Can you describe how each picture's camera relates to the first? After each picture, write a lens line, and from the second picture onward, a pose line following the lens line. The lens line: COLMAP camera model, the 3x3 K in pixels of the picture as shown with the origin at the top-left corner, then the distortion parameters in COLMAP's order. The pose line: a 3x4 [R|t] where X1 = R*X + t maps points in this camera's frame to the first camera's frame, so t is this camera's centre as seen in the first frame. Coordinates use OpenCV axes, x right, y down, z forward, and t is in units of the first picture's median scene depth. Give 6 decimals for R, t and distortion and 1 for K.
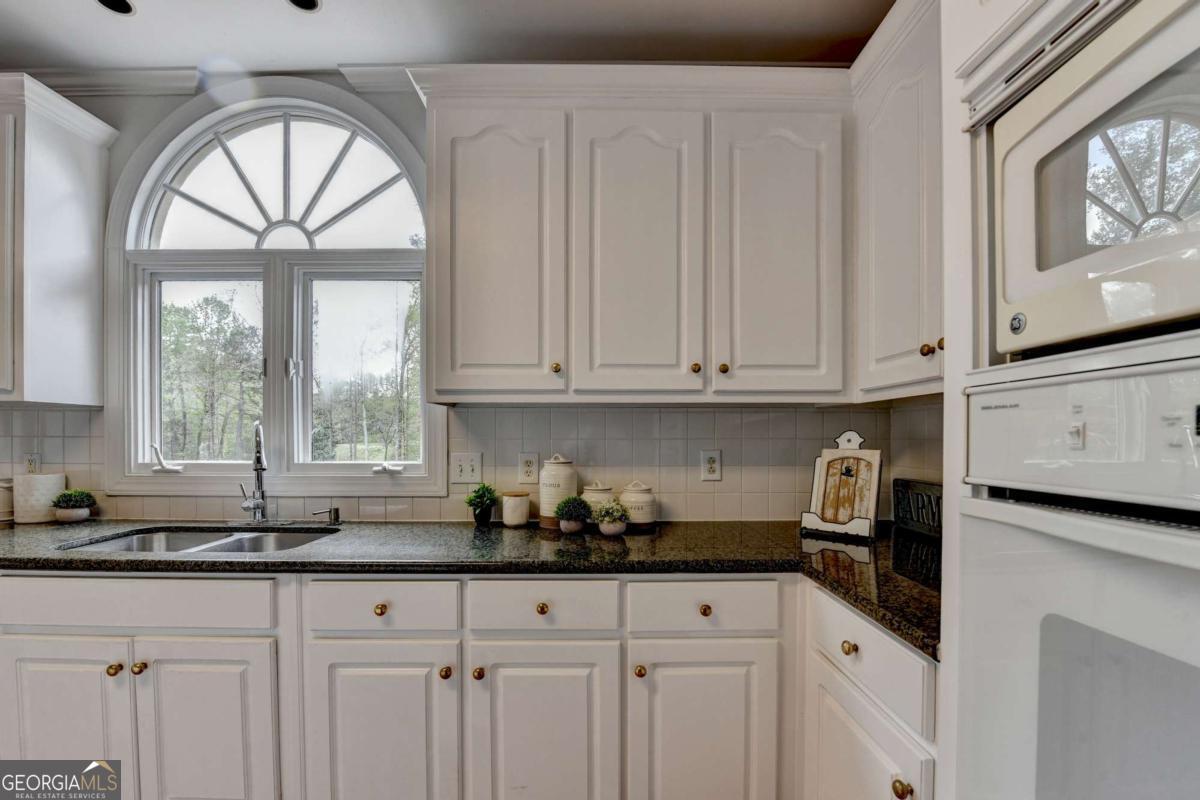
lens RADIAL K [[495.4, 0, 589.9], [0, 495.4, 427.8], [0, 0, 1]] dist [-0.014583, -0.000384]
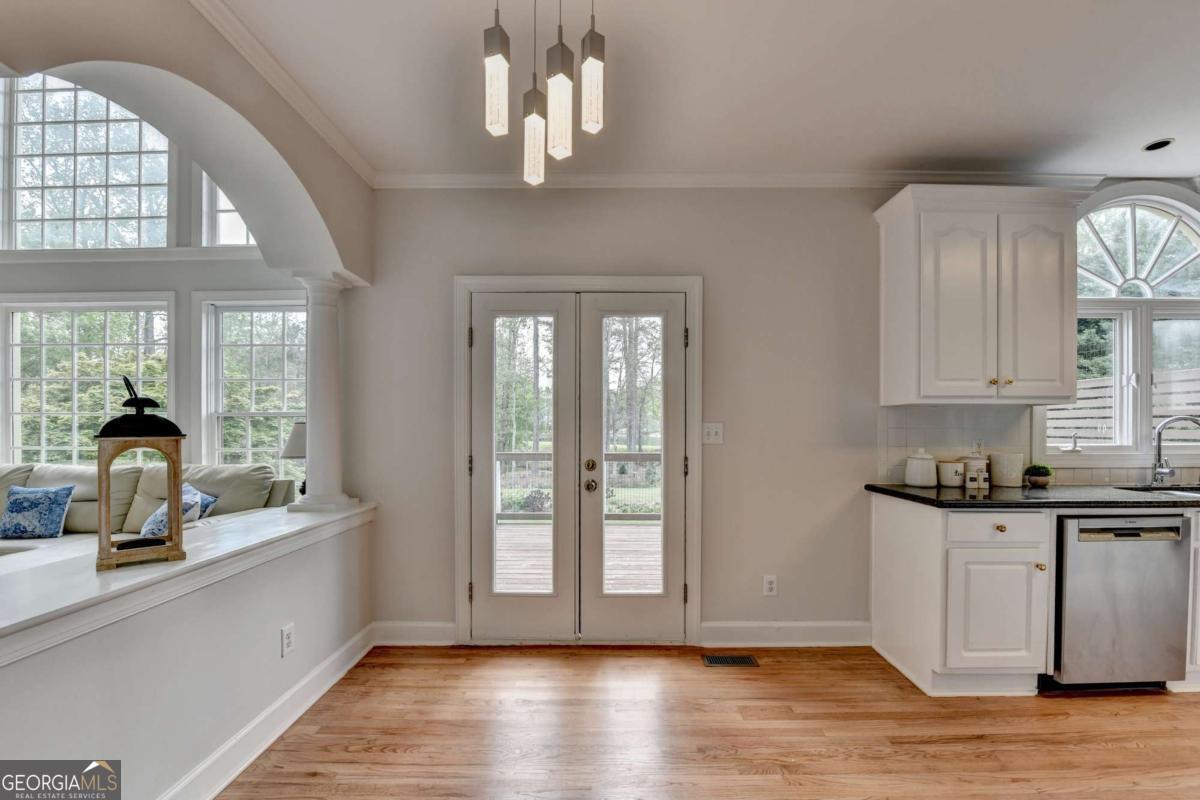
lens RADIAL K [[495.6, 0, 604.6], [0, 495.6, 434.0], [0, 0, 1]] dist [-0.003091, -0.005870]
pose [[0.999972, -0.002943, -0.006820, -2.399028], [0.003130, 0.999614, 0.027611, -0.008435], [0.006736, -0.027631, 0.999595, -0.505682]]
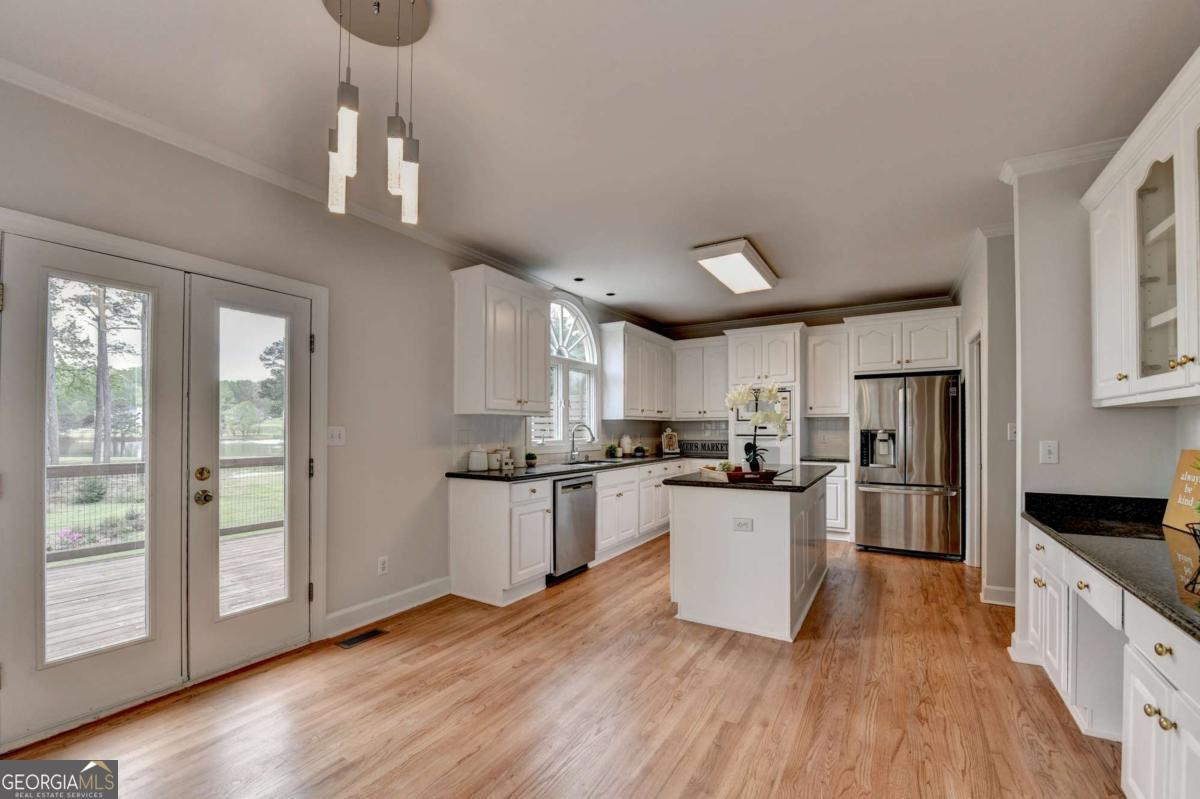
lens RADIAL K [[495.4, 0, 589.9], [0, 495.4, 427.3], [0, 0, 1]] dist [-0.014583, -0.000384]
pose [[0.532838, 0.000316, 0.846217, -3.024081], [-0.012010, 0.999902, 0.007189, -0.017322], [-0.846132, -0.013994, 0.532790, -0.559464]]
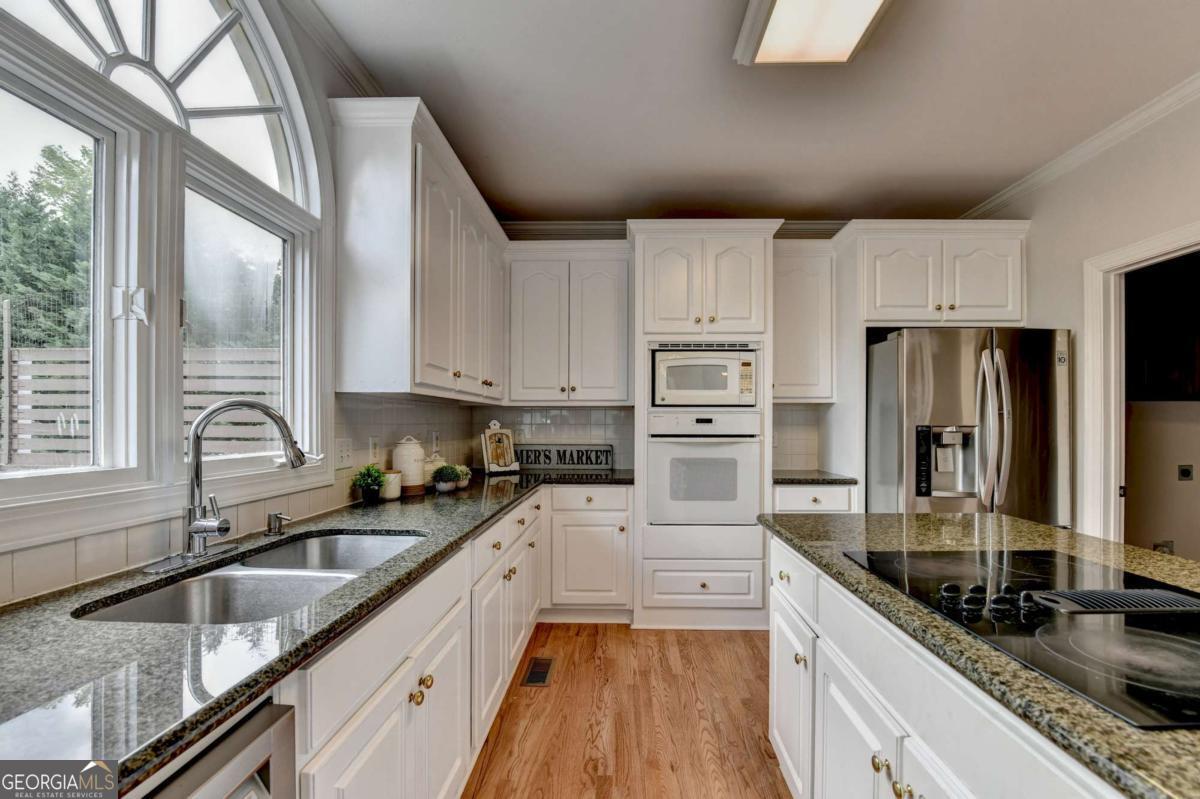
lens RADIAL K [[496.0, 0, 621.0], [0, 496.0, 423.4], [0, 0, 1]] dist [-0.014539, -0.000239]
pose [[0.015237, -0.002396, 0.999881, -1.332688], [-0.020588, 0.999784, 0.002710, 0.004973], [-0.999672, -0.020627, 0.015185, 0.449202]]
